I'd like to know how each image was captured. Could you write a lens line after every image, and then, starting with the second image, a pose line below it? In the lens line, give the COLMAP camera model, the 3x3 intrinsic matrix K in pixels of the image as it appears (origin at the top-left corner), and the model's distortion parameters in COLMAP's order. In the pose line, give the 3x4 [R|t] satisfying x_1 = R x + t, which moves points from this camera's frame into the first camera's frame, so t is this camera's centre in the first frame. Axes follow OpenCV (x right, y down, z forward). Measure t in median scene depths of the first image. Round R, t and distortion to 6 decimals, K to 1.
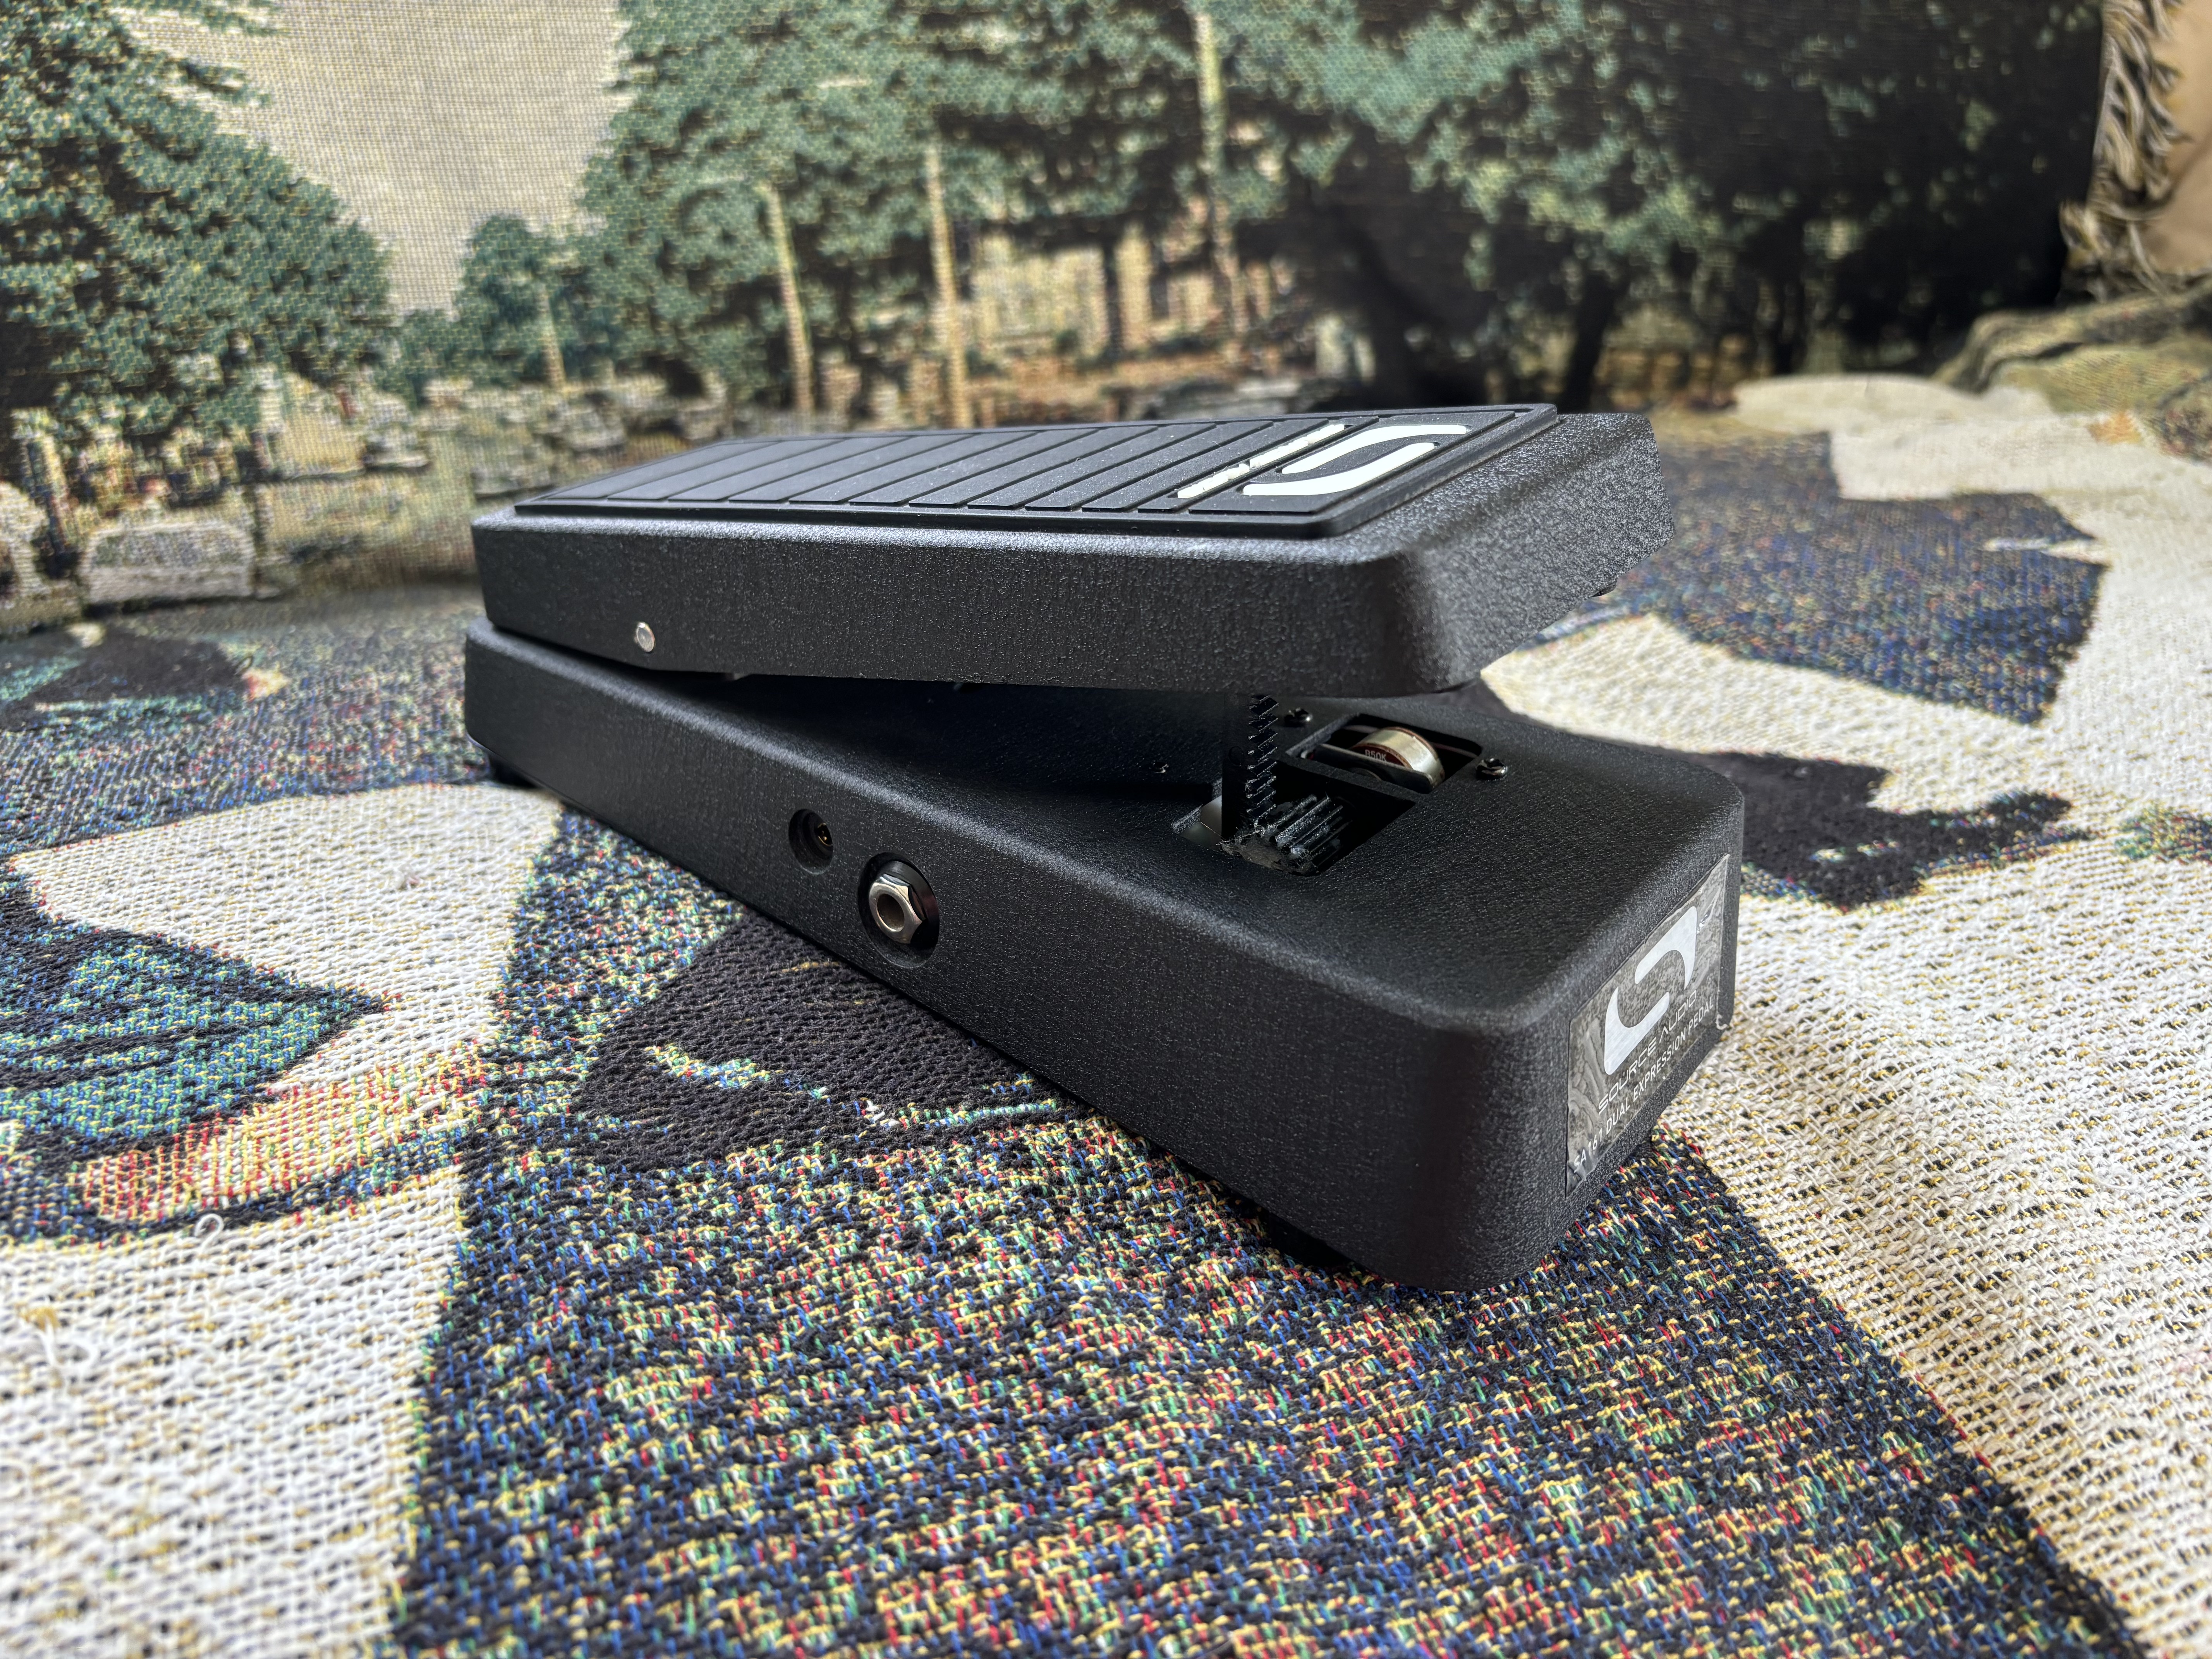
lens RADIAL K [[1689.6, 0, 1108.6], [0, 1689.6, 823.3], [0, 0, 1]] dist [-0.009860, -0.010703]
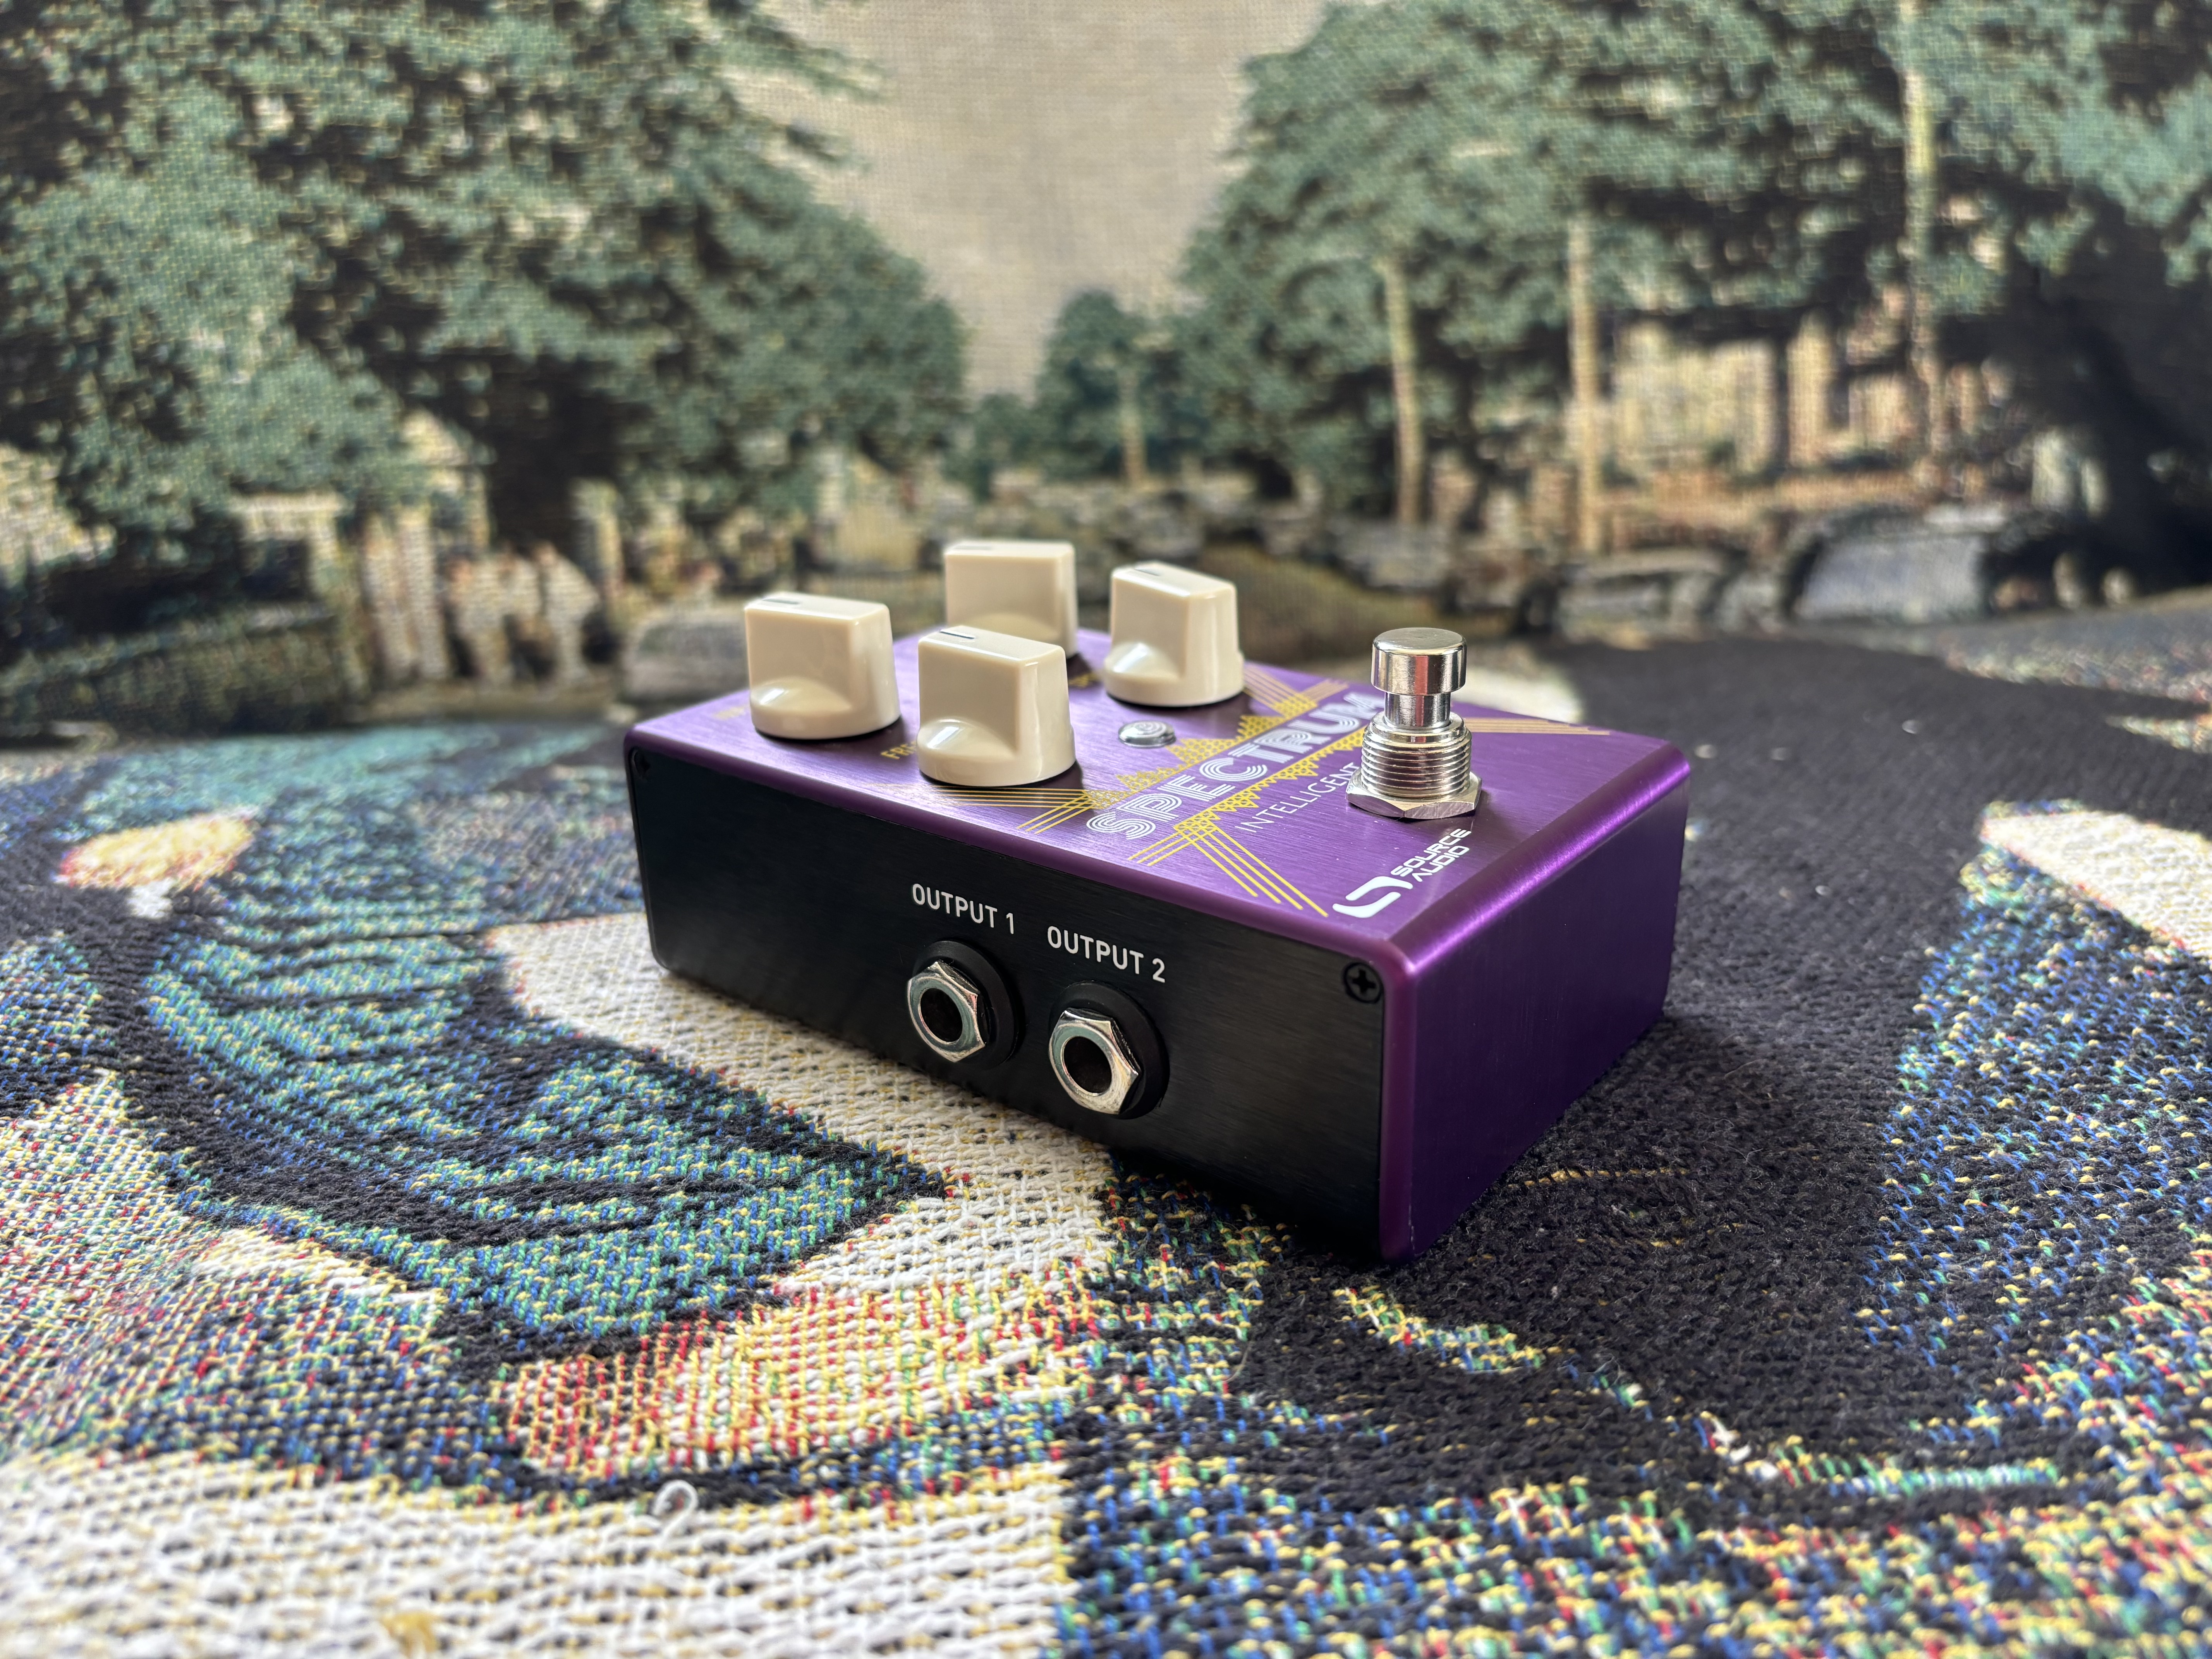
lens RADIAL K [[1720.8, 0, 1117.4], [0, 1720.8, 825.7], [0, 0, 1]] dist [-0.033960, 0.009249]
pose [[0.964038, 0.060134, -0.258871, -0.187307], [-0.091592, 0.989566, -0.111221, 0.036960], [0.249482, 0.130931, 0.959487, 0.327900]]
